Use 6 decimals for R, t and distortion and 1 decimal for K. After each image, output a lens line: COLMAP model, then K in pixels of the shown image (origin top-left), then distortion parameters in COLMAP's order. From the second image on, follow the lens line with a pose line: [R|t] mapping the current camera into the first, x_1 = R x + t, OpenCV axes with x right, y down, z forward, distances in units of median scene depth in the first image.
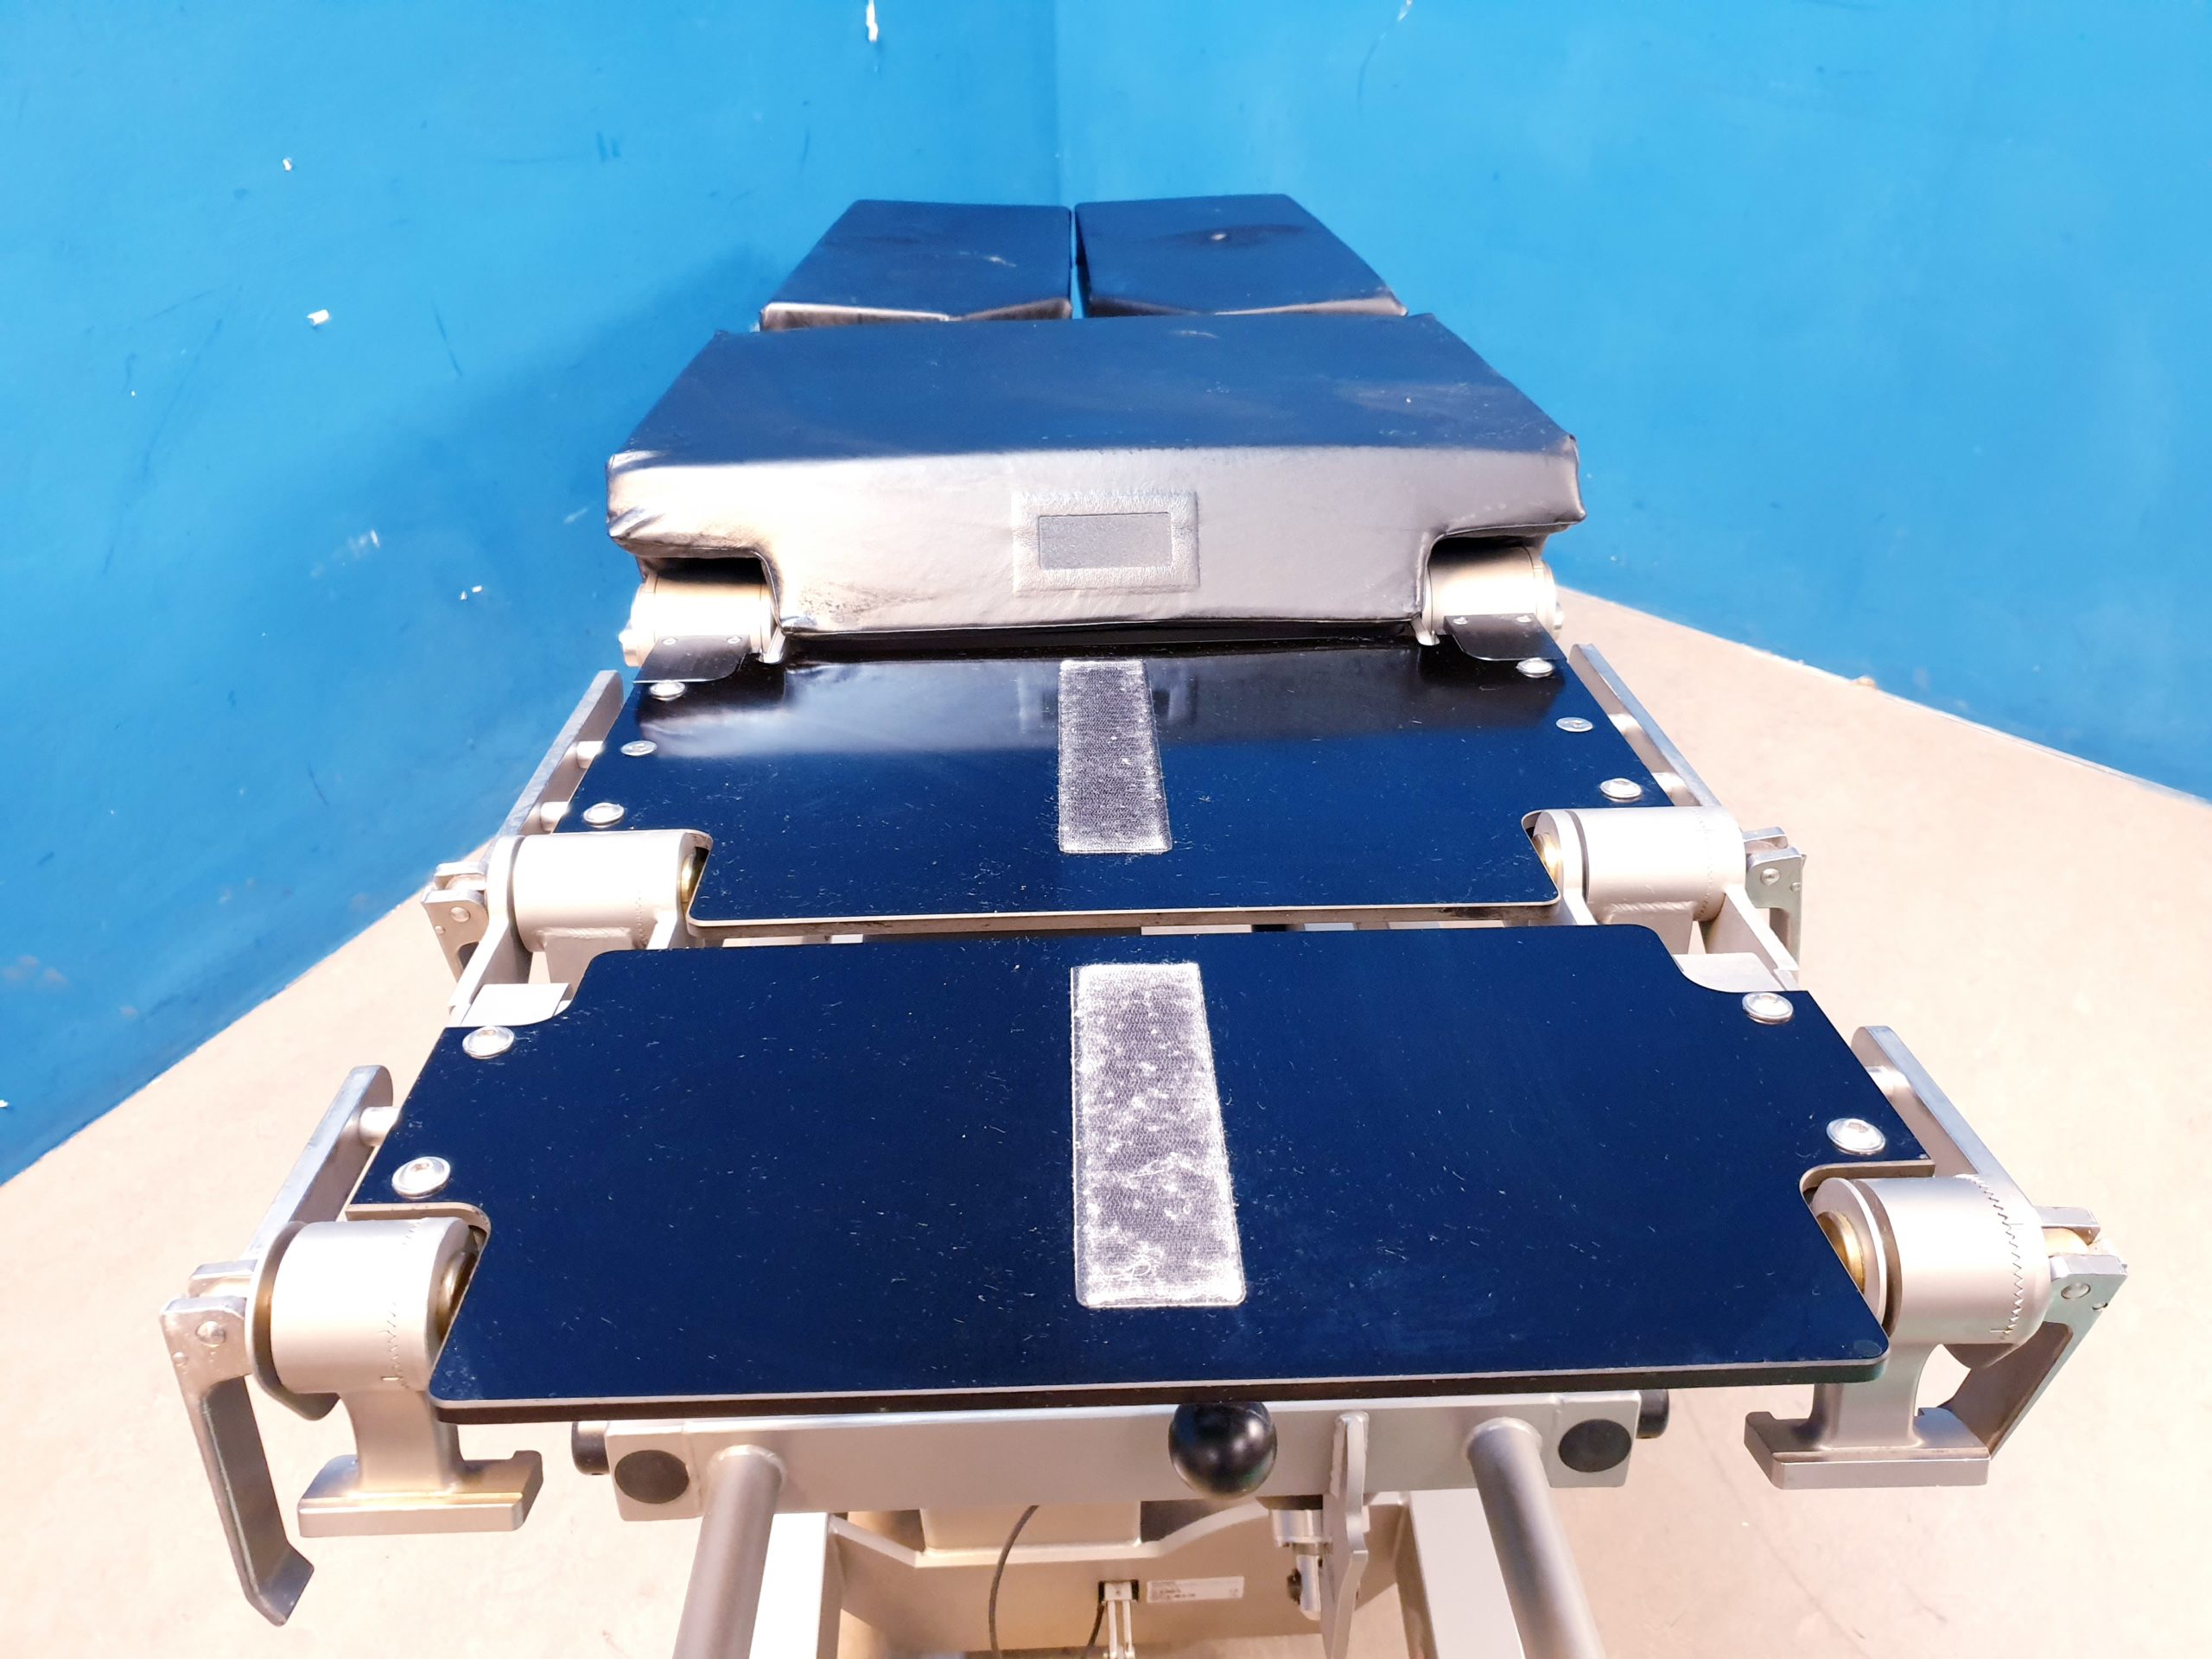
lens RADIAL K [[1738.1, 0, 1095.1], [0, 1738.1, 806.3], [0, 0, 1]] dist [-0.015335, 0.043578]
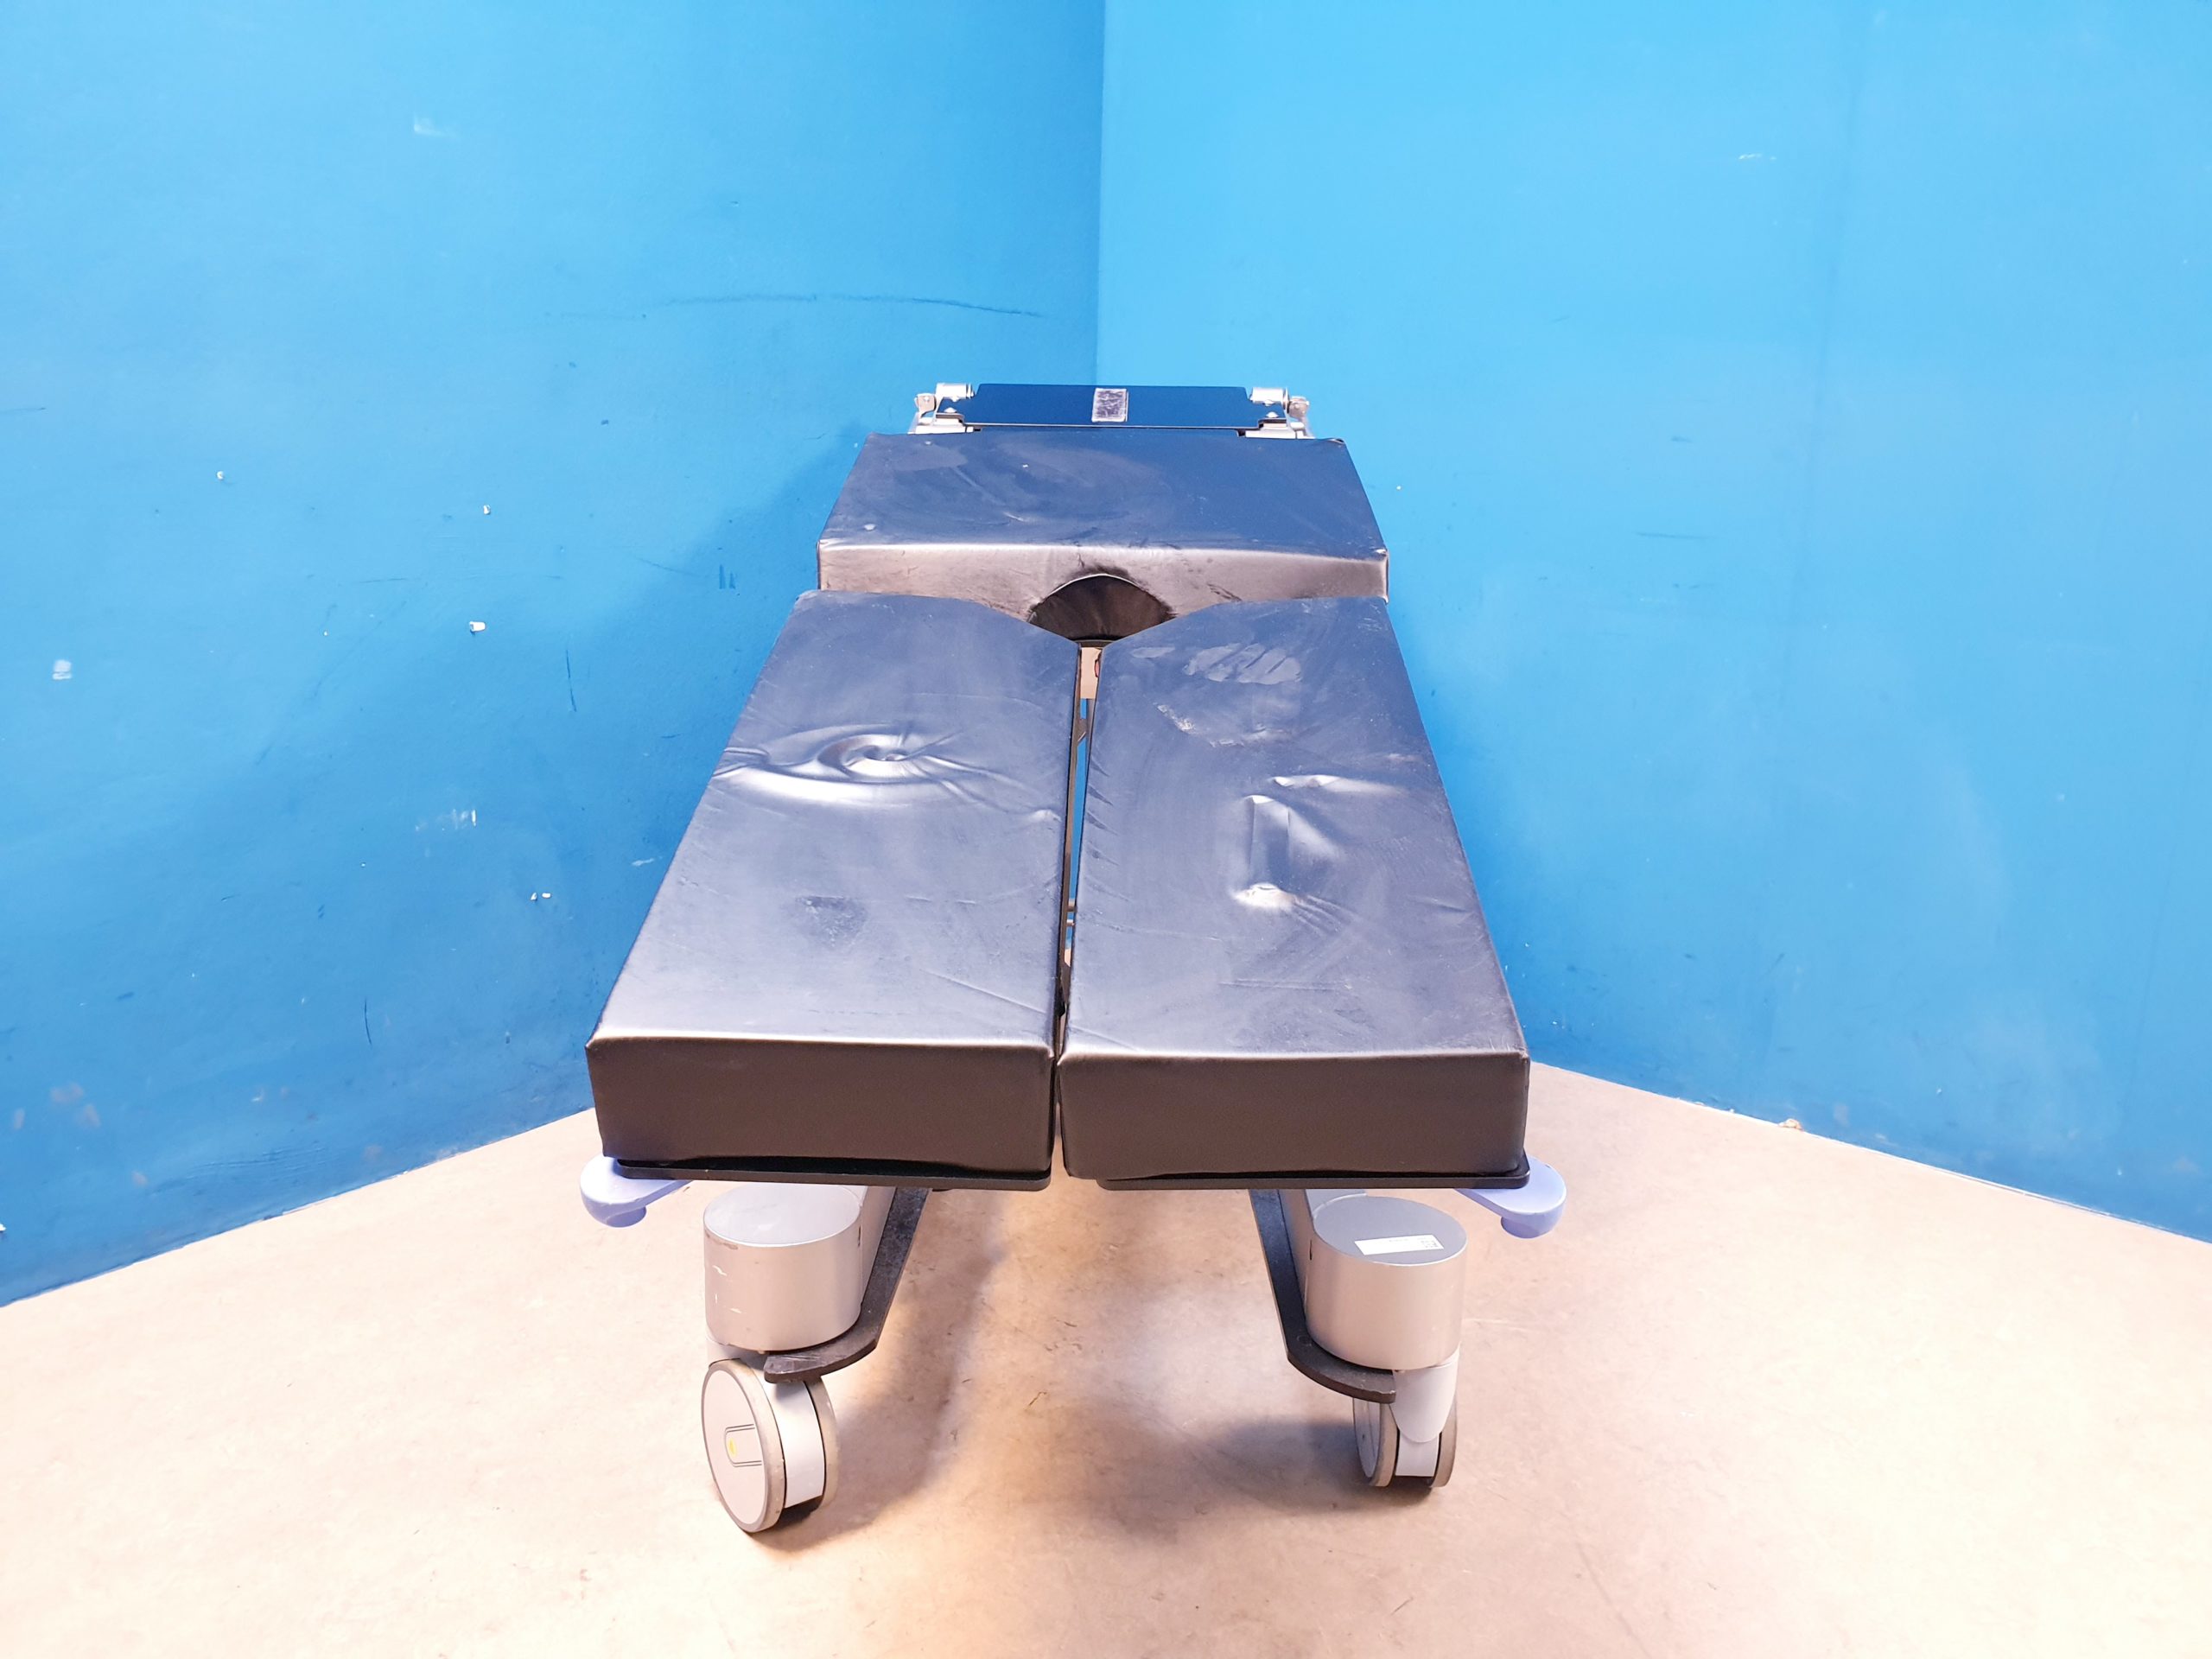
lens RADIAL K [[1738.1, 0, 1109.9], [0, 1738.1, 833.0], [0, 0, 1]] dist [-0.015335, 0.043578]
pose [[0.996966, 0.062971, -0.045747, 0.077455], [-0.077131, 0.878107, -0.472206, 0.390063], [0.010436, 0.474302, 0.880300, -0.042039]]
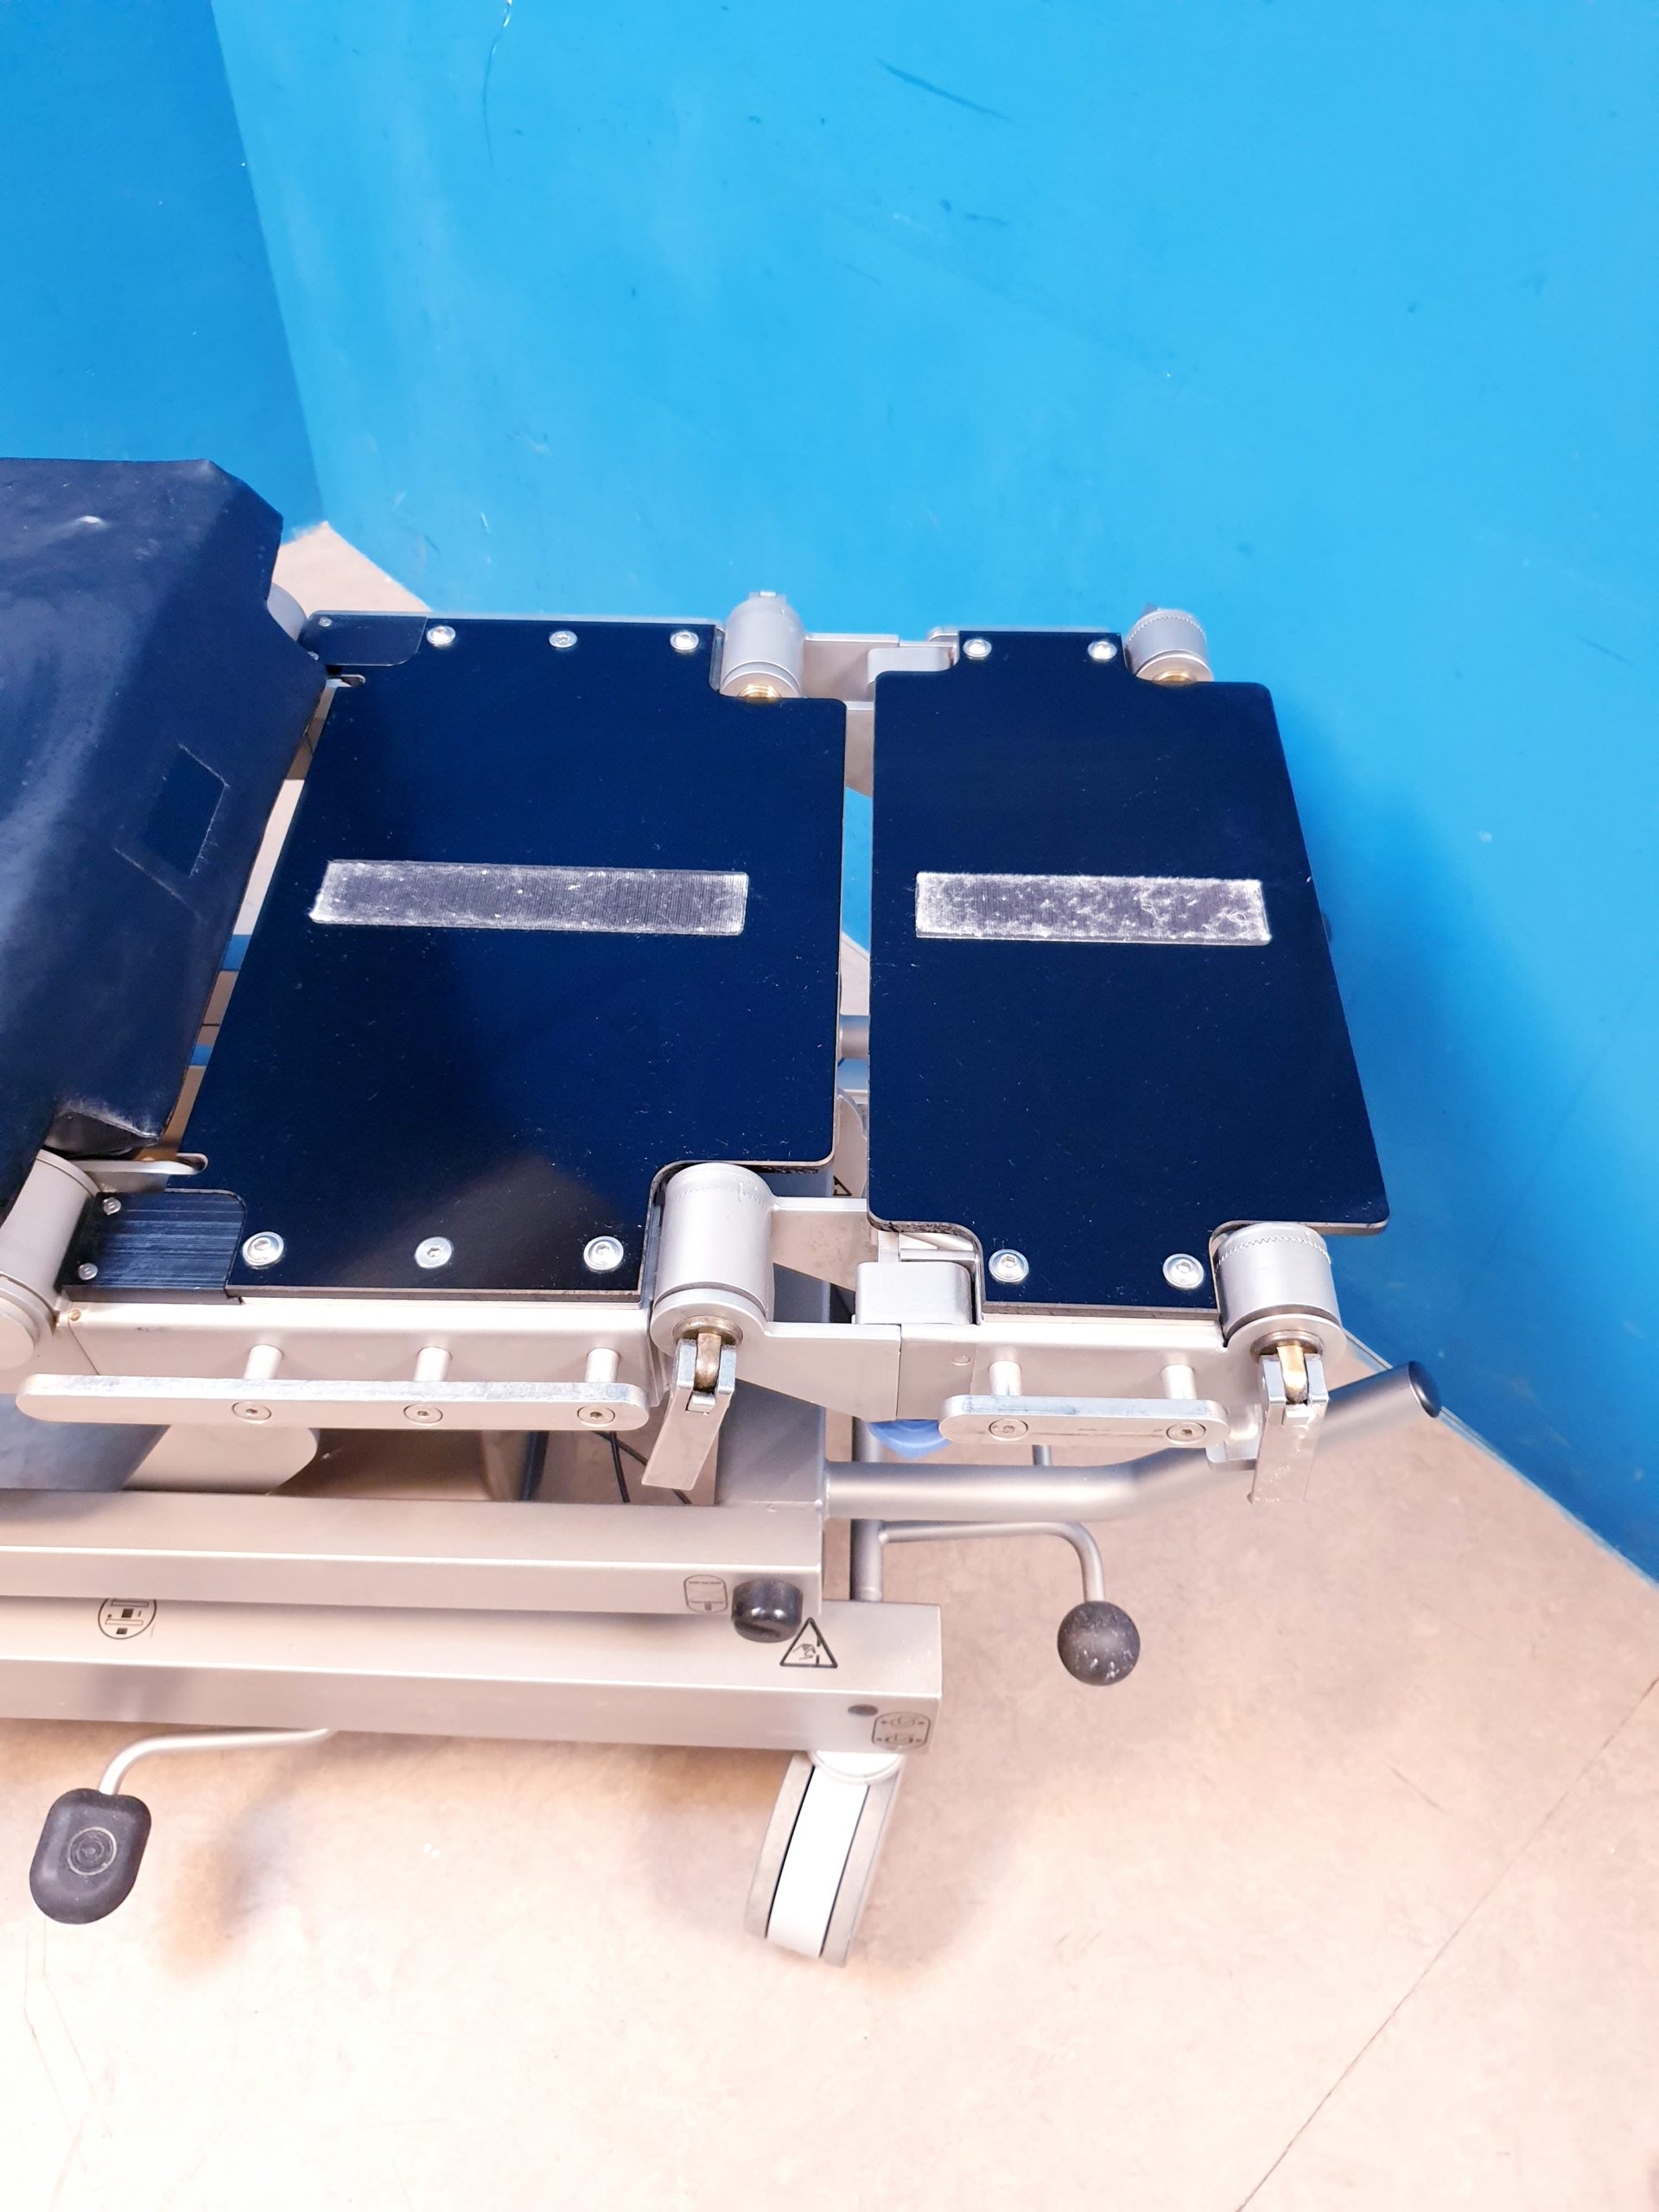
lens RADIAL K [[1738.1, 0, 828.7], [0, 1738.1, 1105.4], [0, 0, 1]] dist [-0.015335, 0.043578]
pose [[0.046934, -0.756357, 0.652473, -1.120733], [0.428626, 0.605251, 0.670784, -0.860057], [-0.902262, 0.248184, 0.352601, 0.668088]]
